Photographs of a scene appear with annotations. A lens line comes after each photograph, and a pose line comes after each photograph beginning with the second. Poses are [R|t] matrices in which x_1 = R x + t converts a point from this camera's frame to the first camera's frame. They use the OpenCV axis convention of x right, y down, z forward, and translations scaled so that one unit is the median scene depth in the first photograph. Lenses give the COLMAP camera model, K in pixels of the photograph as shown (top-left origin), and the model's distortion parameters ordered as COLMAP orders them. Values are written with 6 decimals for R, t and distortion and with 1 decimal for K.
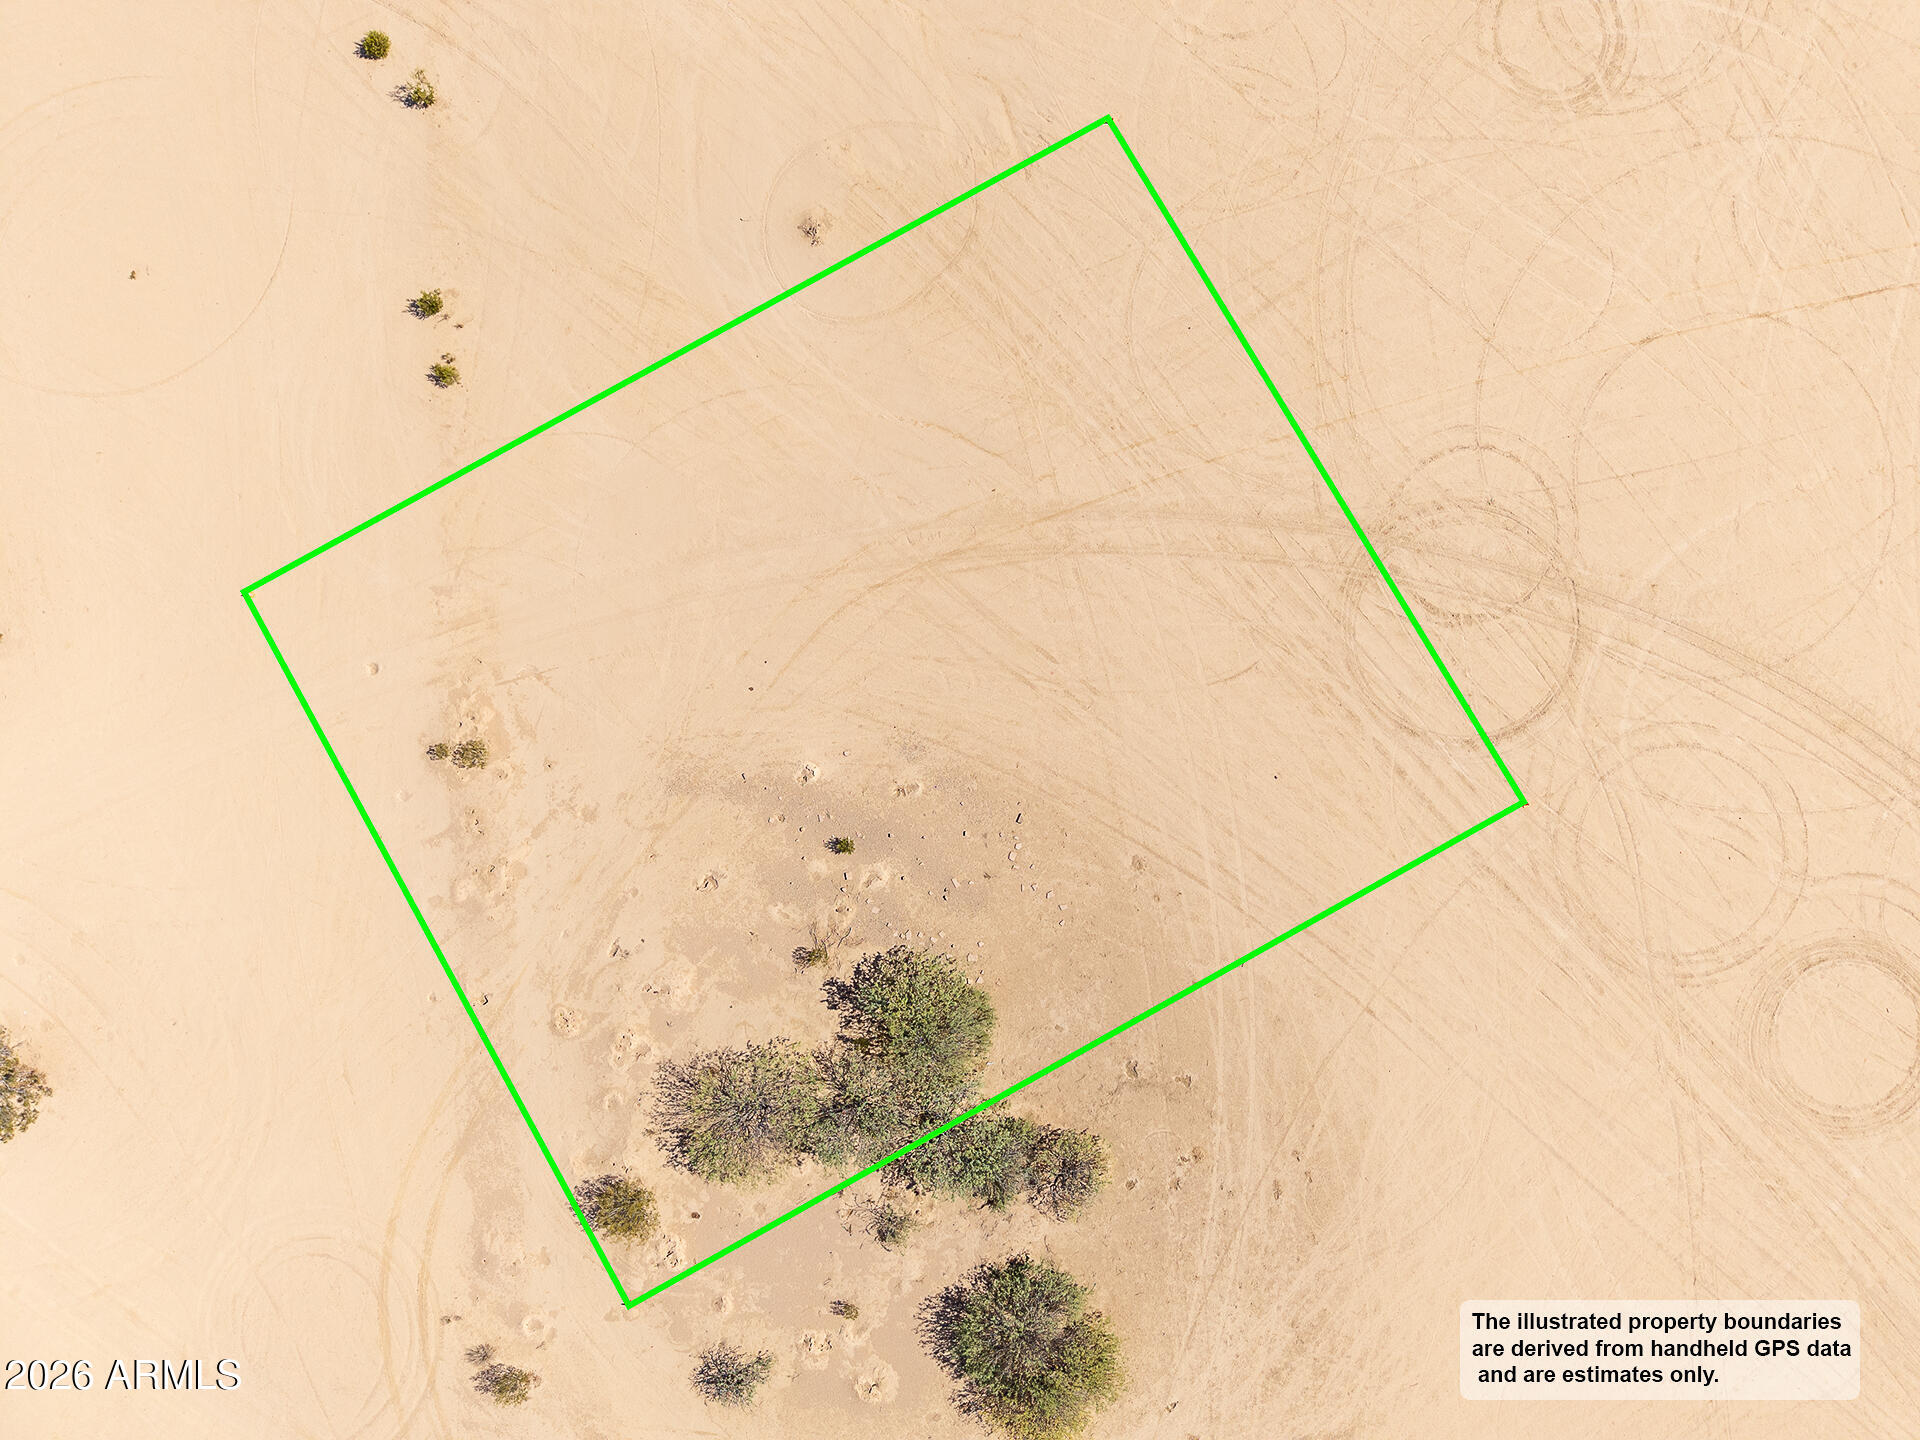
lens RADIAL K [[1277.8, 0, 977.5], [0, 1277.8, 703.8], [0, 0, 1]] dist [0.031956, -0.029893]
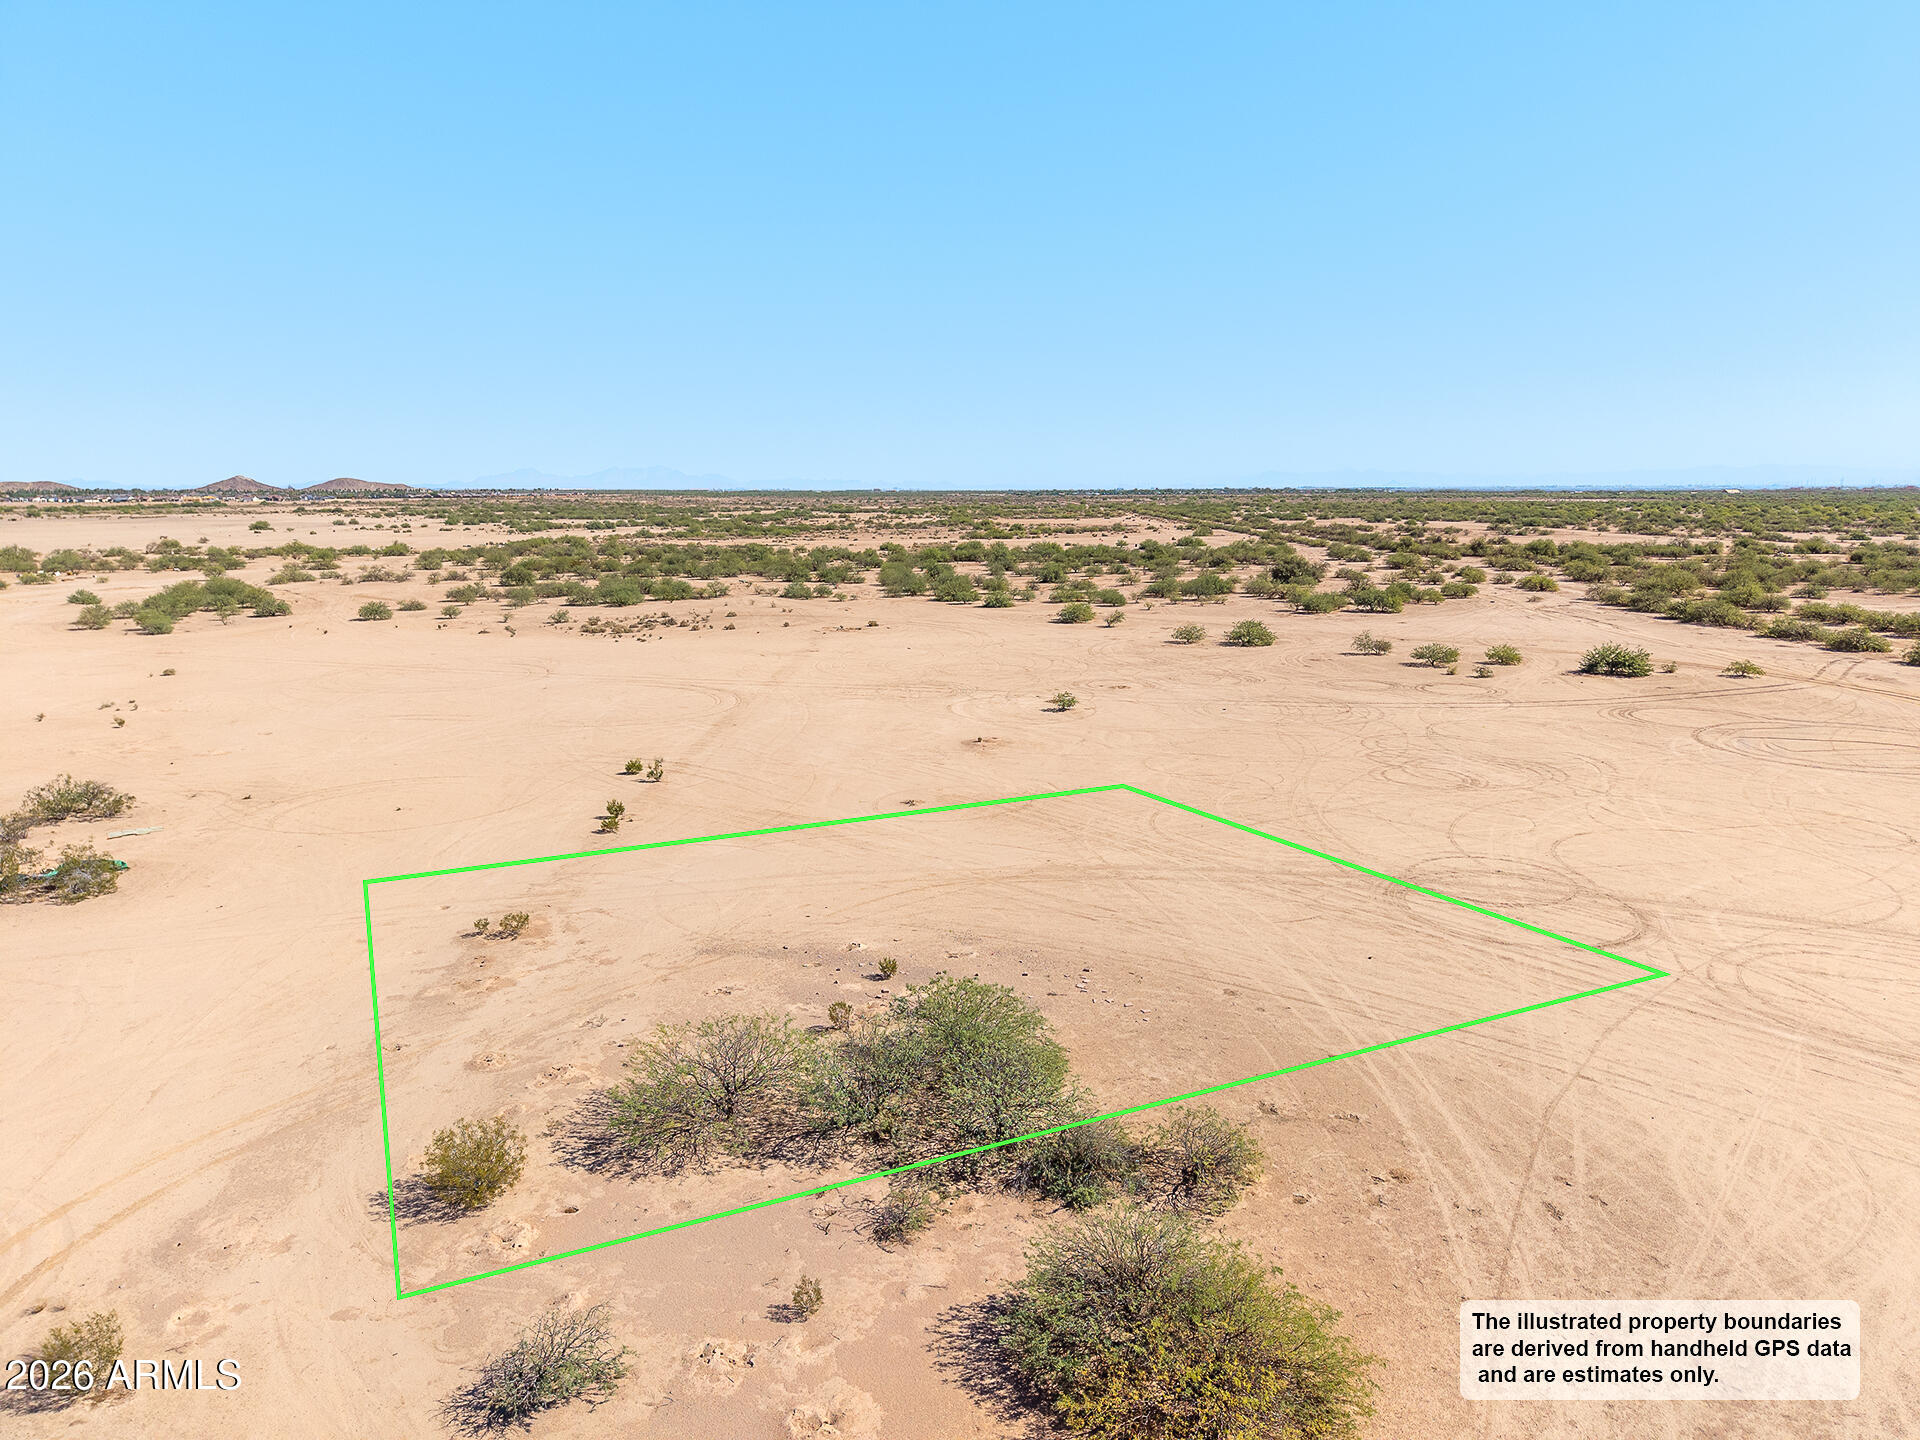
lens RADIAL K [[1277.8, 0, 957.1], [0, 1277.8, 716.2], [0, 0, 1]] dist [0.031956, -0.029893]
pose [[0.998724, 0.010473, -0.049412, -0.014348], [-0.050491, 0.180398, -0.982297, 0.932485], [-0.001374, 0.983538, 0.180696, 0.668231]]
